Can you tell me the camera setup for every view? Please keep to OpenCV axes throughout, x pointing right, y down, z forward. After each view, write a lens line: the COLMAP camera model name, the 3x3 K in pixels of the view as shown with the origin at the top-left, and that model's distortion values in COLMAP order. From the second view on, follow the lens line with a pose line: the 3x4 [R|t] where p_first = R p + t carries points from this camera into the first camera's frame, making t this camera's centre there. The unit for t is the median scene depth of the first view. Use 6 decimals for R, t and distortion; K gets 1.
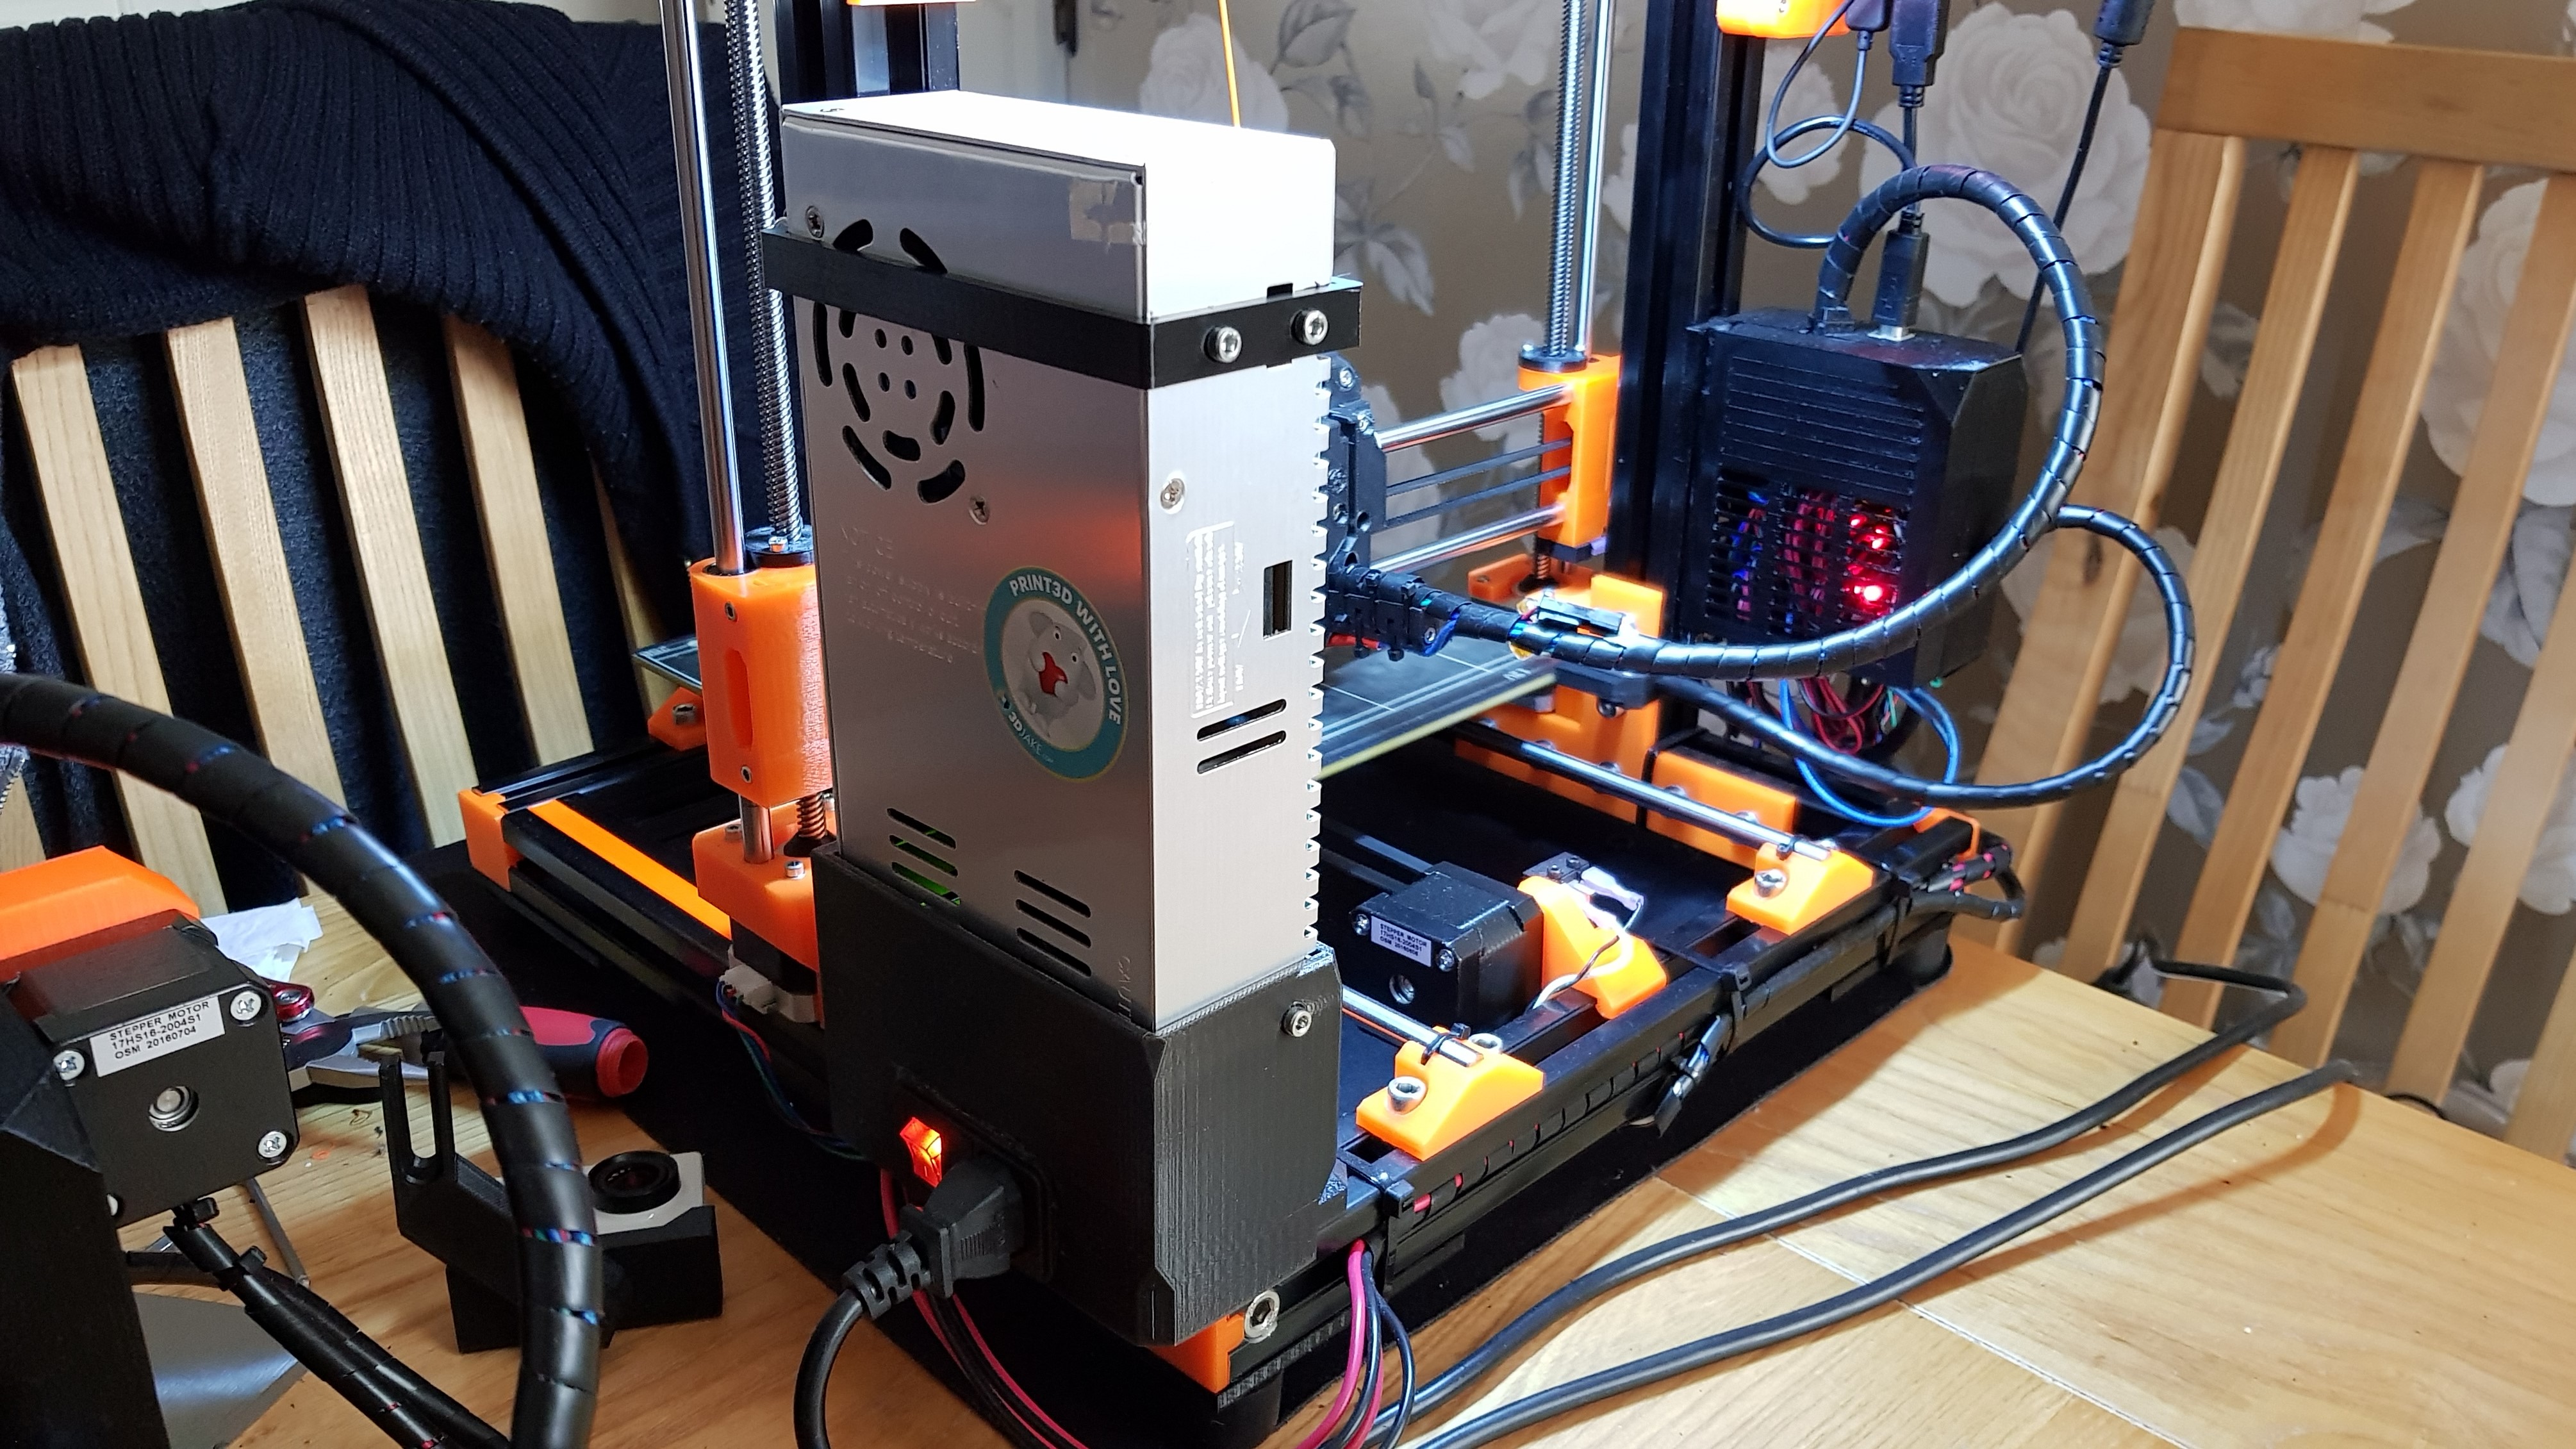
lens RADIAL K [[2080.6, 0, 1288.0], [0, 2080.6, 724.5], [0, 0, 1]] dist [-0.012020, -0.010834]
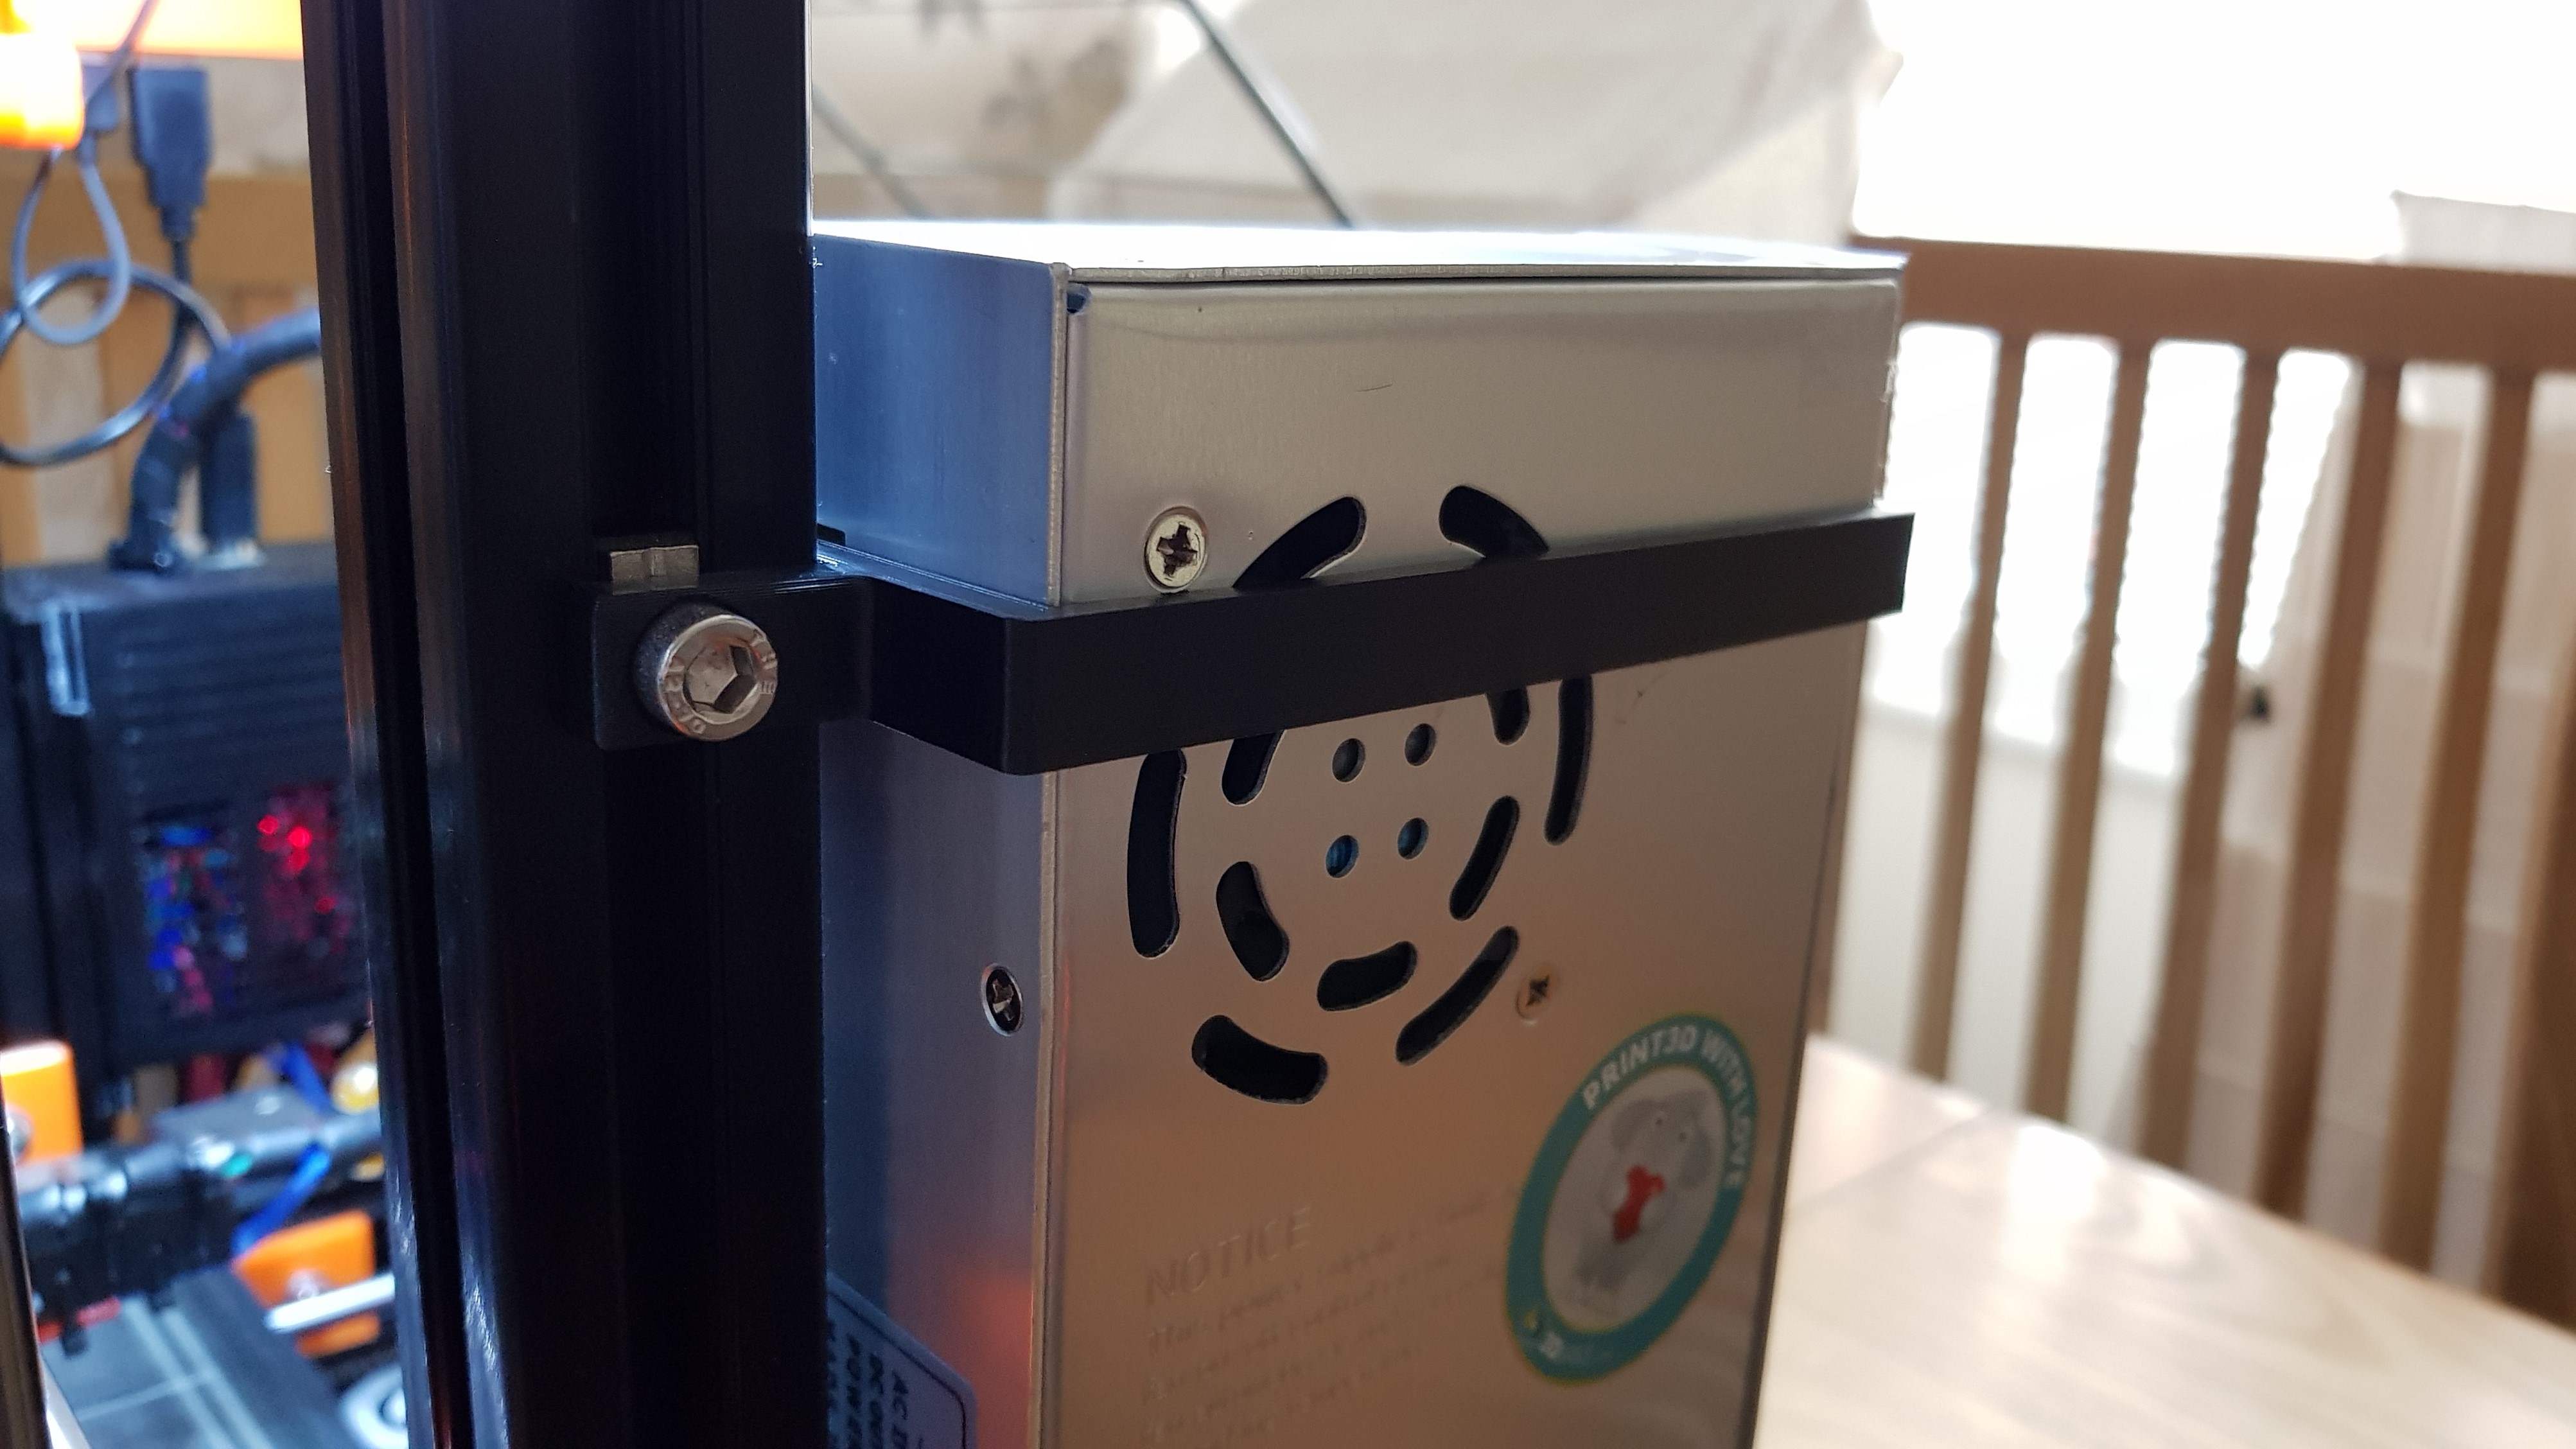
lens RADIAL K [[2080.5, 0, 1288.0], [0, 2080.5, 724.5], [0, 0, 1]] dist [-0.012020, -0.010834]
pose [[0.060718, -0.271110, 0.960632, -0.426128], [0.343017, 0.909461, 0.234988, -0.208245], [-0.937365, 0.315245, 0.148216, 0.659274]]
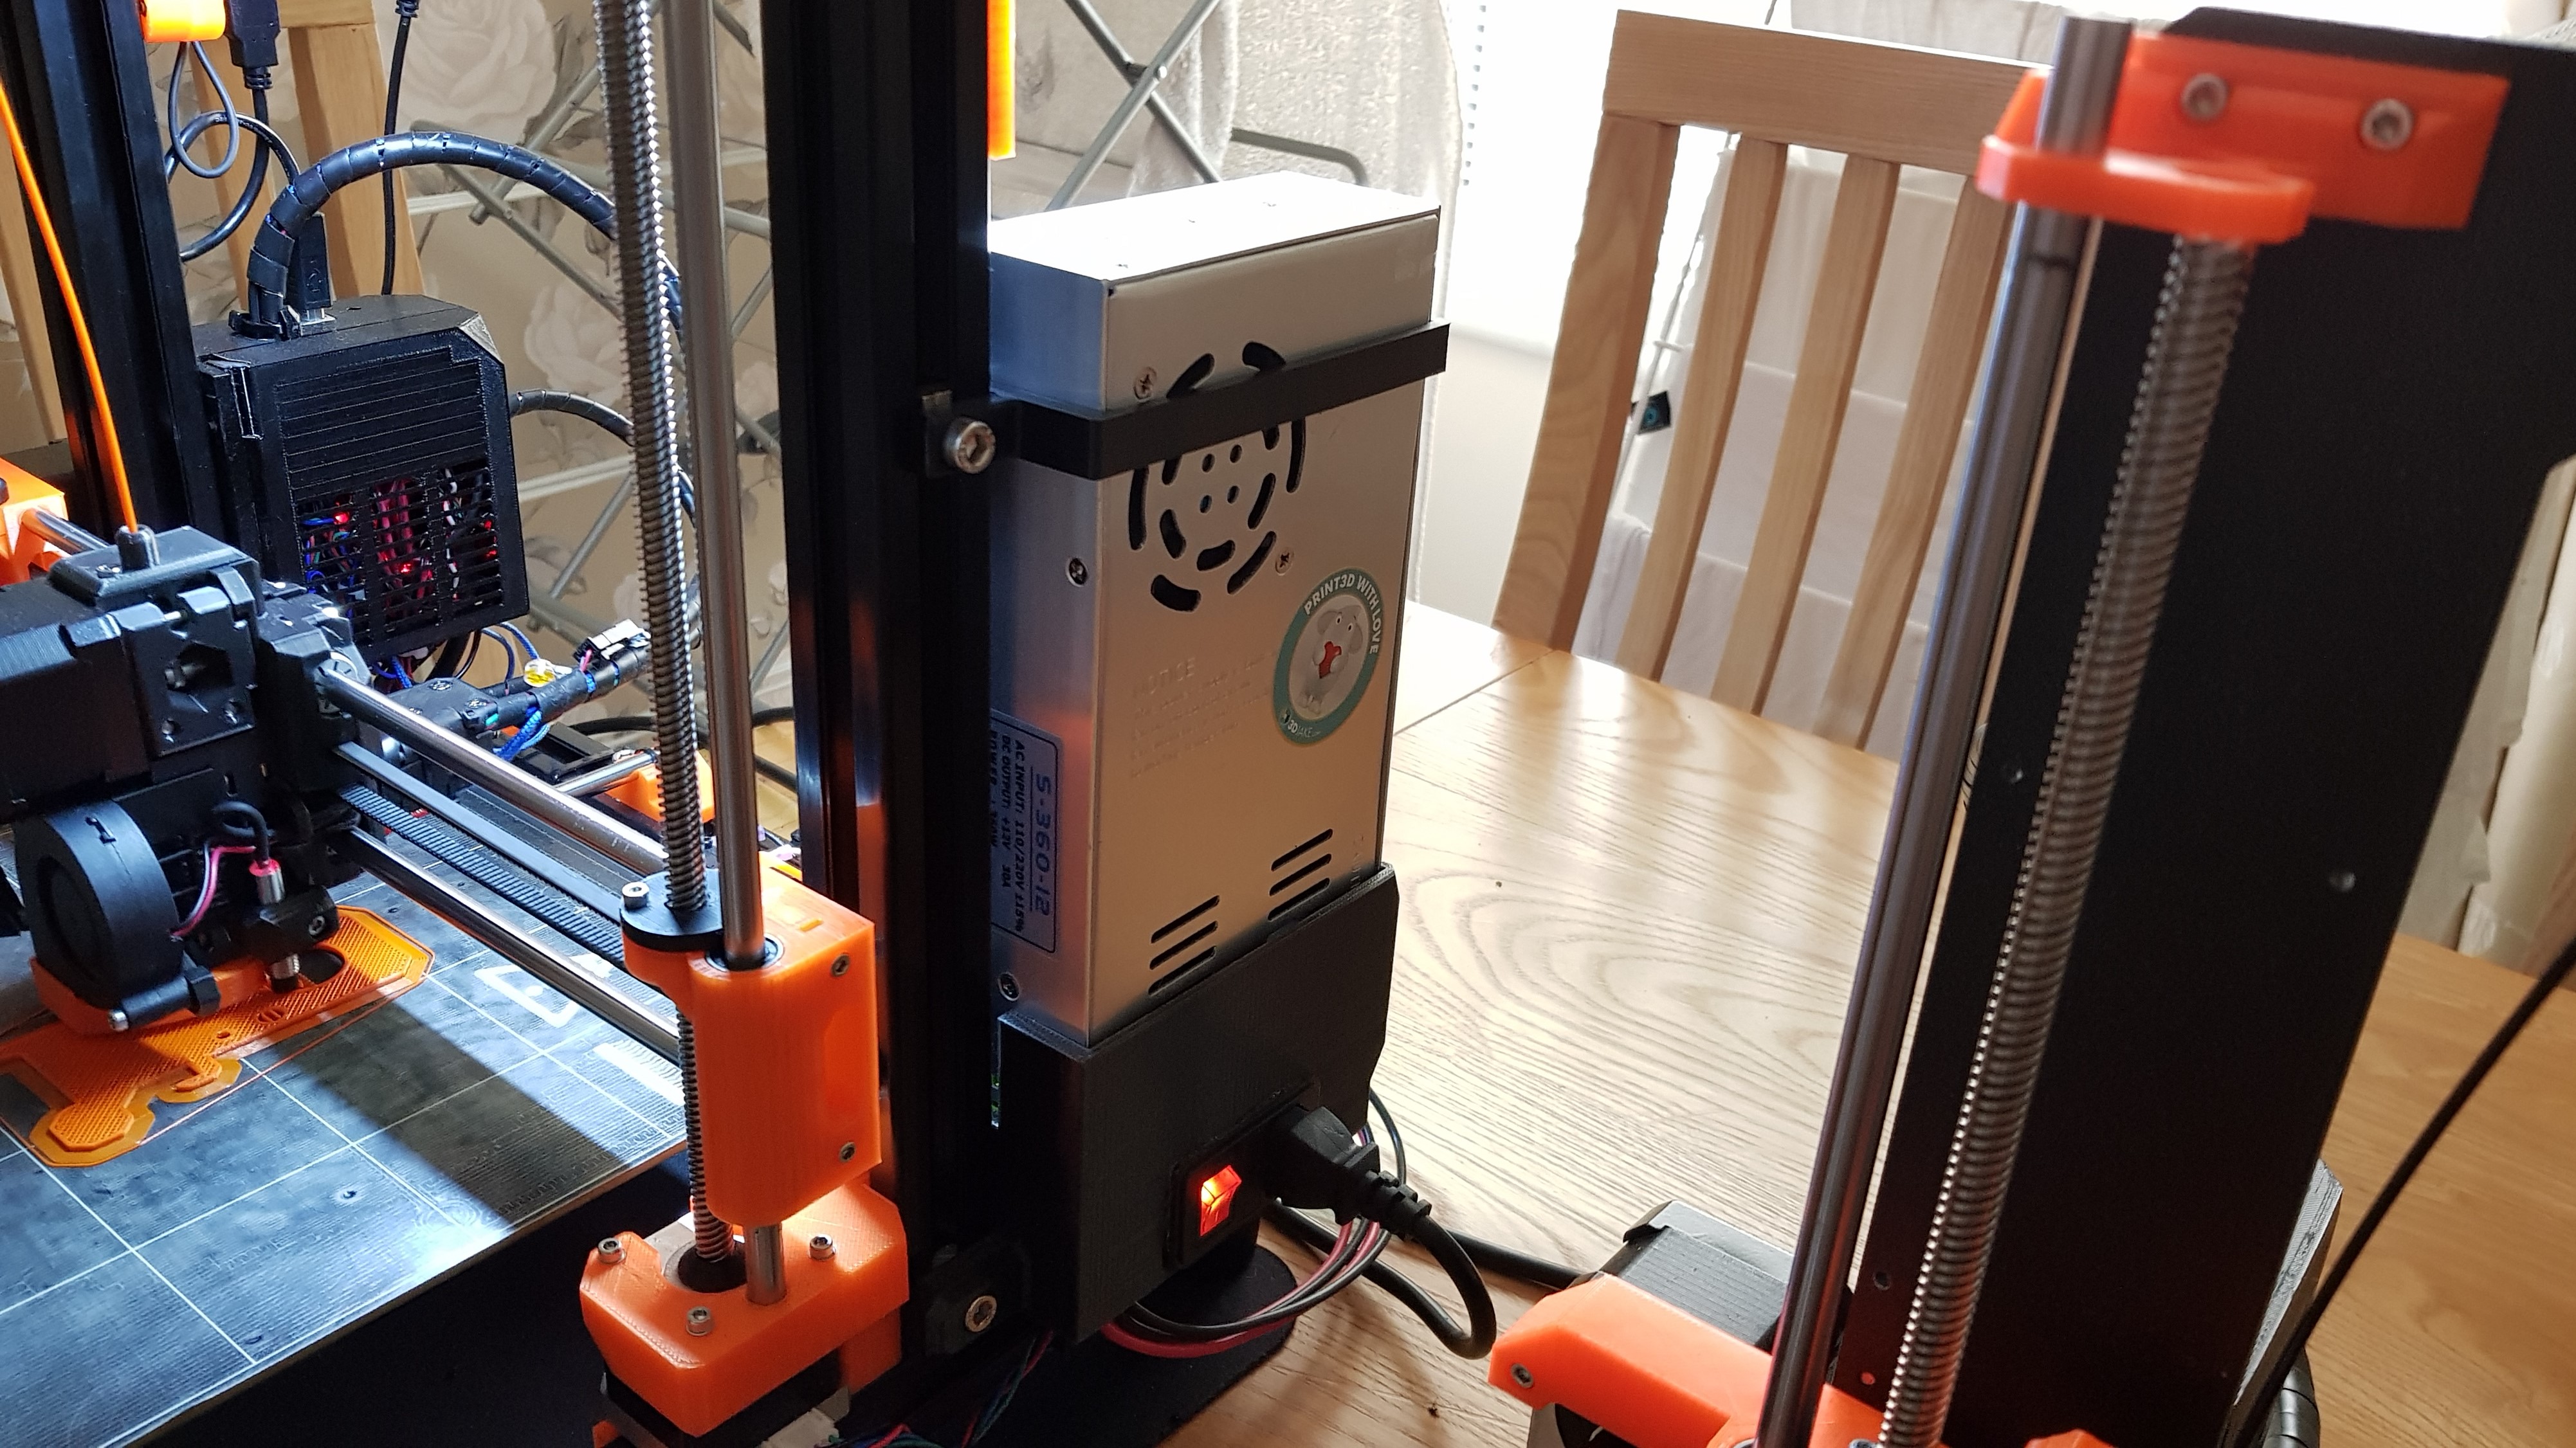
lens RADIAL K [[2062.6, 0, 1310.3], [0, 2062.6, 722.8], [0, 0, 1]] dist [-0.009719, -0.005150]
pose [[-0.127939, -0.439896, 0.888889, -0.804843], [0.323806, 0.828613, 0.456672, -0.365866], [-0.937433, 0.346254, 0.036429, 0.669757]]
